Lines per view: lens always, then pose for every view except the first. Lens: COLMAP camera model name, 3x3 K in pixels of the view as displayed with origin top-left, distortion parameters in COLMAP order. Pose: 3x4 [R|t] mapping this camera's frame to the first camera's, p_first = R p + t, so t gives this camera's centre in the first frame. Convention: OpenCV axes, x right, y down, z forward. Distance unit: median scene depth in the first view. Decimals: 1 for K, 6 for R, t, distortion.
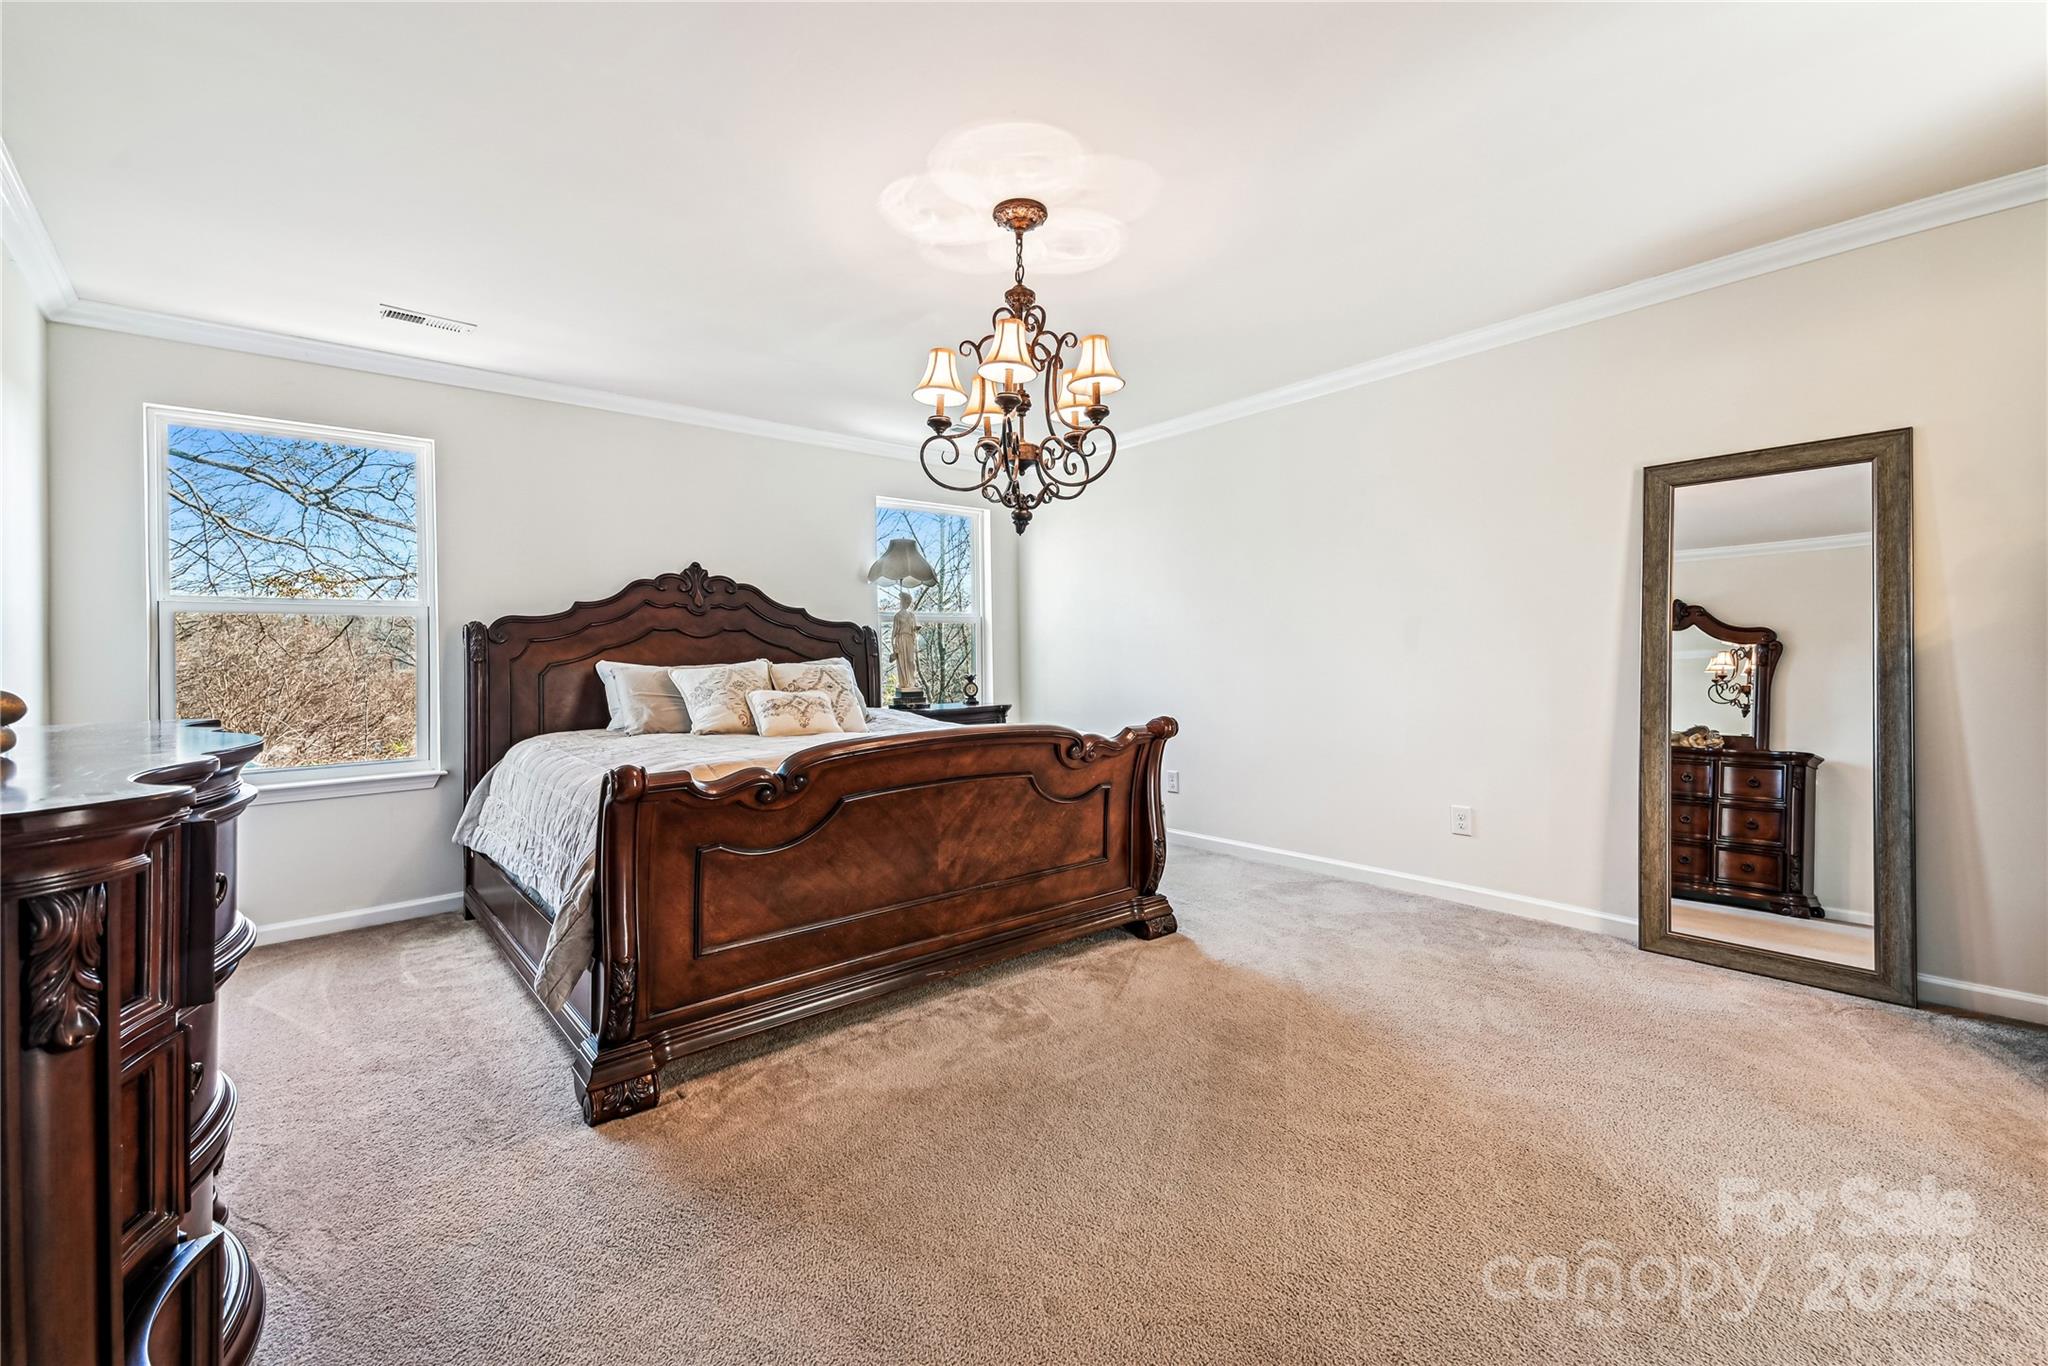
lens RADIAL K [[867.9, 0, 1026.3], [0, 867.9, 668.3], [0, 0, 1]] dist [0.049113, -0.008479]
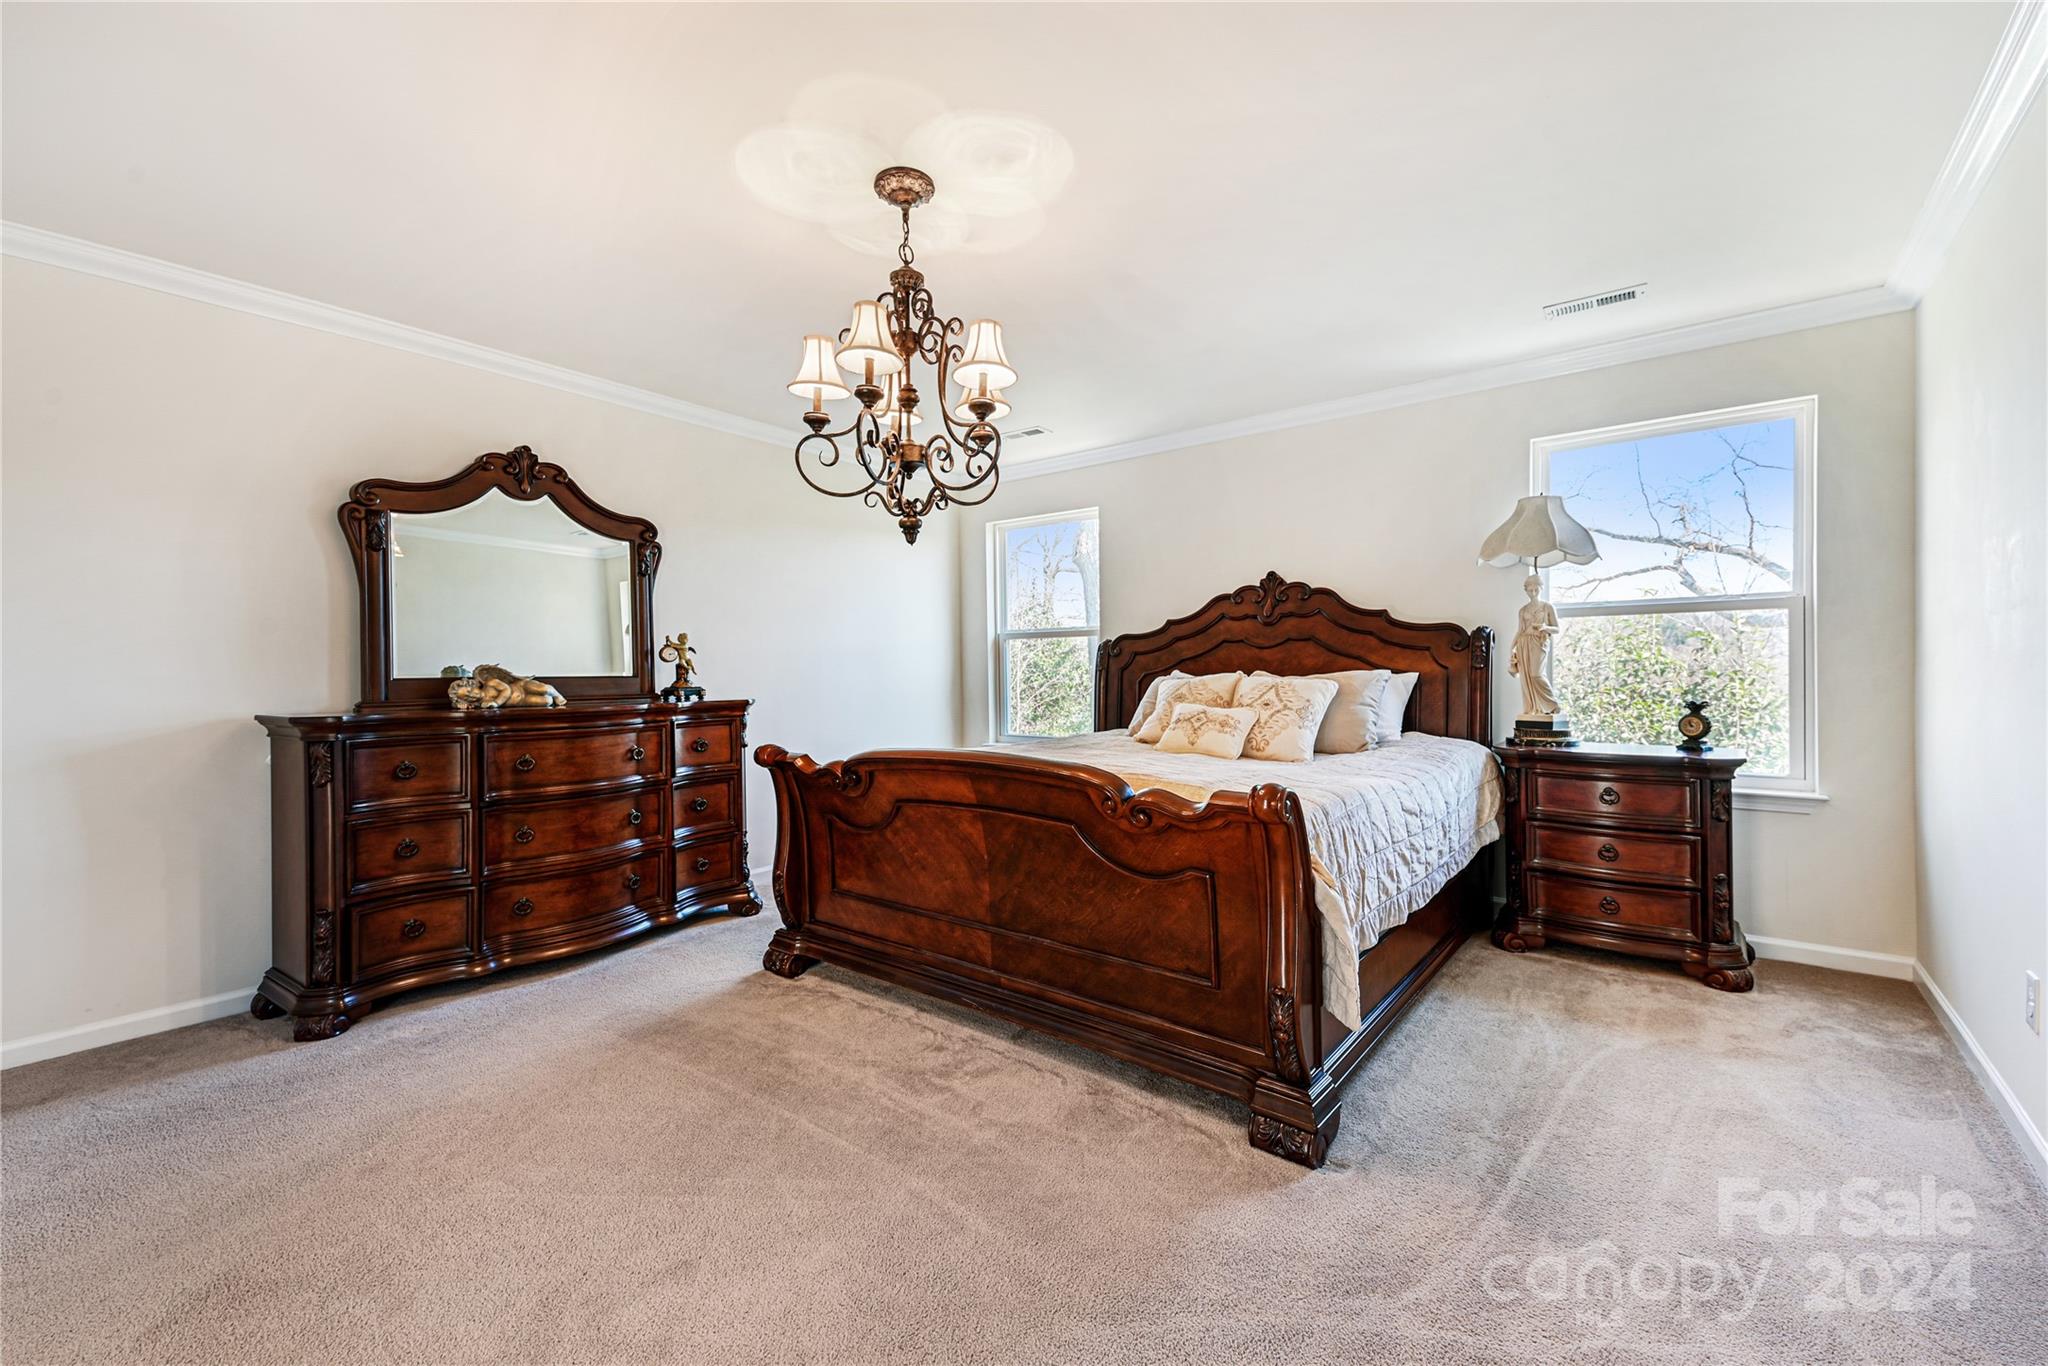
lens RADIAL K [[867.9, 0, 1027.1], [0, 867.9, 674.6], [0, 0, 1]] dist [0.049113, -0.008479]
pose [[0.194785, 0.021044, -0.980620, 0.729759], [-0.010825, 0.999755, 0.019305, -0.029152], [0.980786, 0.006855, 0.194965, 0.744096]]
